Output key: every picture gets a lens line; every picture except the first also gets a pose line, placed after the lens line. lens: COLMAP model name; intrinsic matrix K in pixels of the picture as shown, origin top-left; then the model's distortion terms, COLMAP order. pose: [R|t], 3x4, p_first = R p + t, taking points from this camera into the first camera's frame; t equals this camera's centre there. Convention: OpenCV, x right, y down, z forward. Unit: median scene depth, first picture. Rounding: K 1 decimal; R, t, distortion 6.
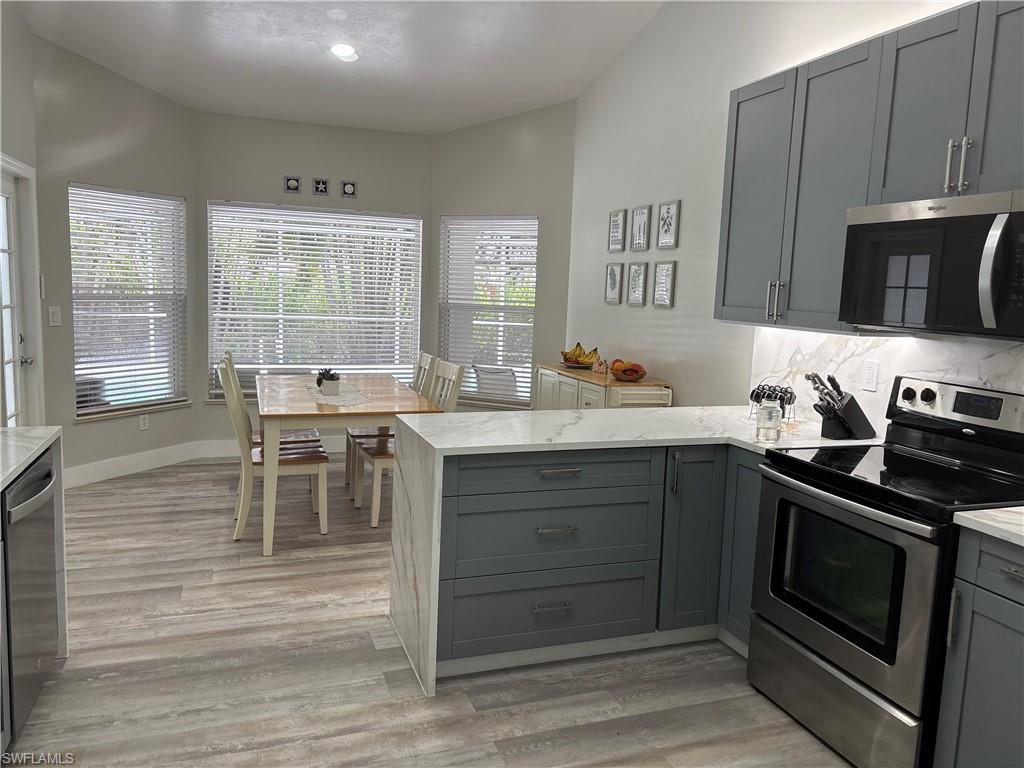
lens RADIAL K [[768.5, 0, 516.9], [0, 768.5, 385.3], [0, 0, 1]] dist [0.060479, -0.074166]
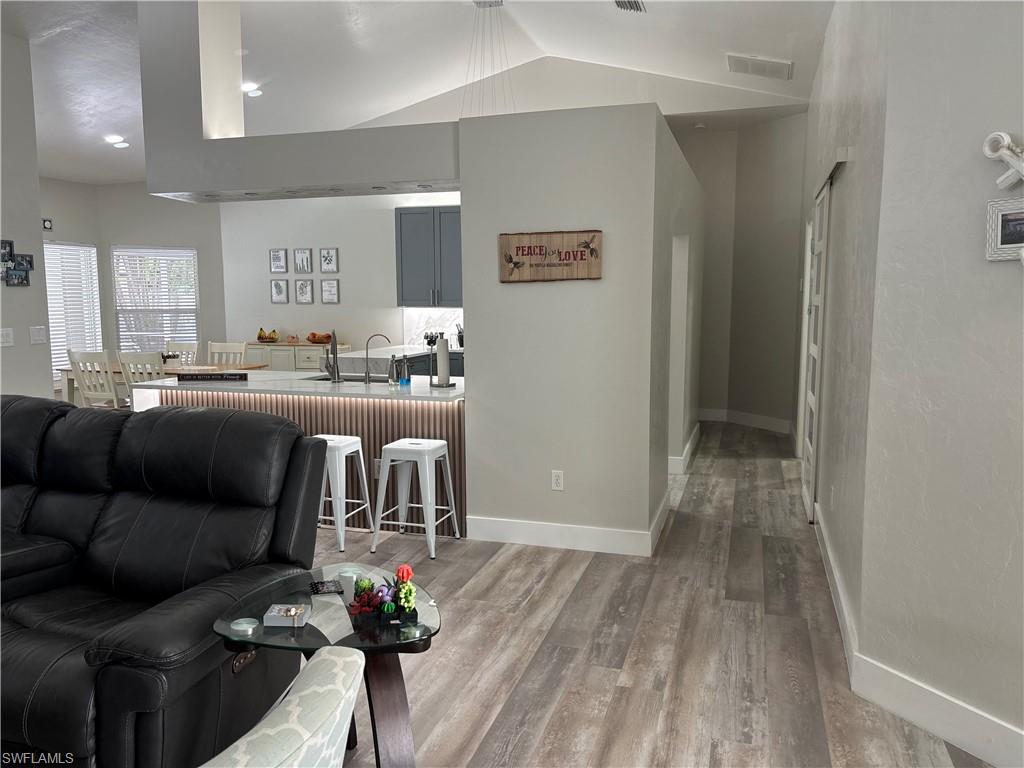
lens RADIAL K [[768.5, 0, 516.9], [0, 768.5, 385.3], [0, 0, 1]] dist [0.060479, -0.074166]
pose [[0.604562, -0.130000, 0.785878, -0.975685], [0.125656, 0.989804, 0.067068, 0.026237], [-0.786585, 0.058204, 0.614733, -0.477767]]
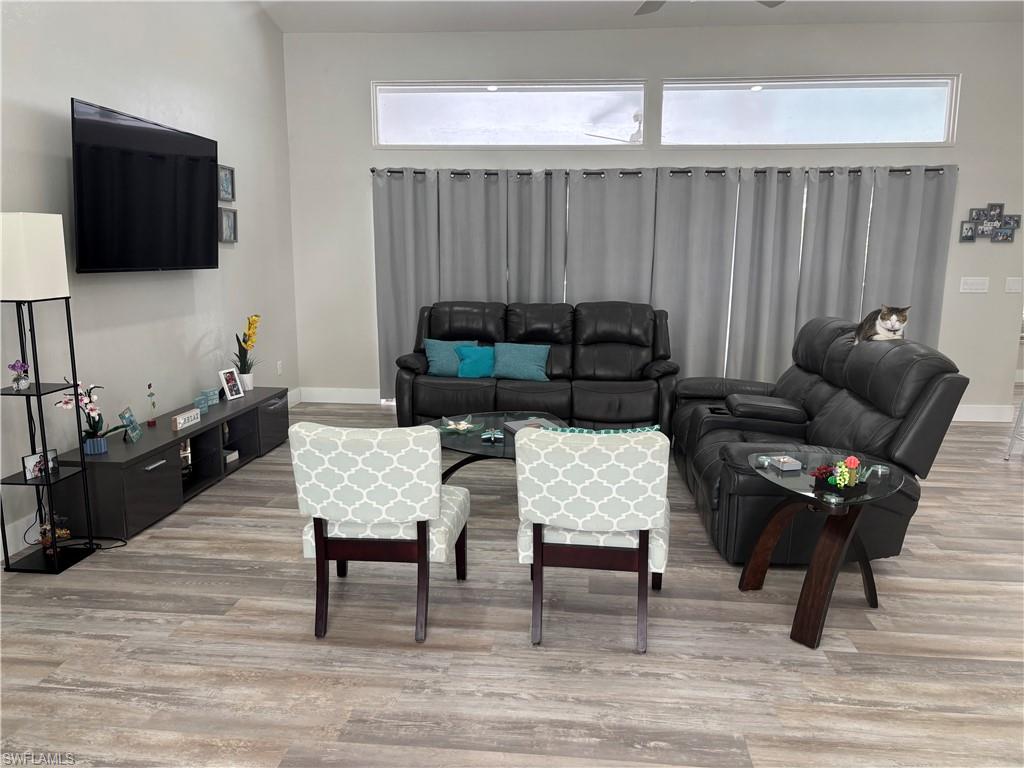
lens RADIAL K [[768.5, 0, 516.9], [0, 768.5, 385.3], [0, 0, 1]] dist [0.060479, -0.074166]
pose [[0.900770, 0.042592, -0.432203, -0.690616], [-0.026344, 0.998705, 0.043513, 0.071844], [0.433497, -0.027809, 0.900726, -0.757048]]
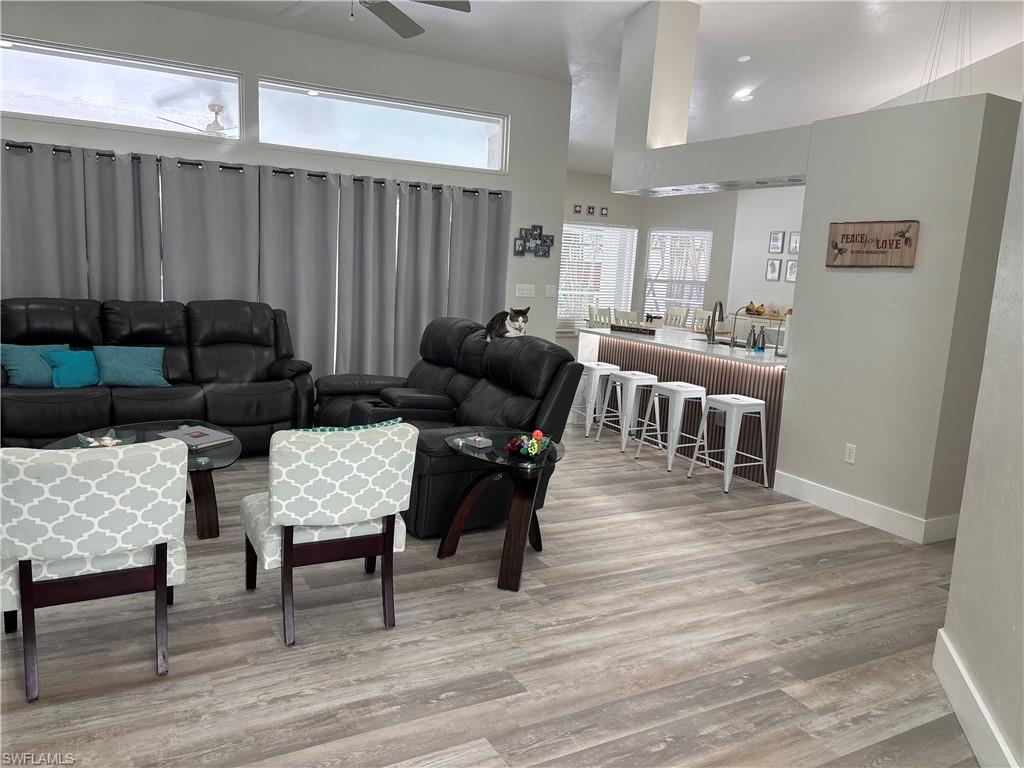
lens RADIAL K [[768.5, 0, 516.9], [0, 768.5, 385.3], [0, 0, 1]] dist [0.060479, -0.074166]
pose [[0.988105, -0.011560, 0.153343, -0.828001], [0.005227, 0.999119, 0.041635, 0.071170], [-0.153689, -0.040338, 0.987296, -0.824830]]
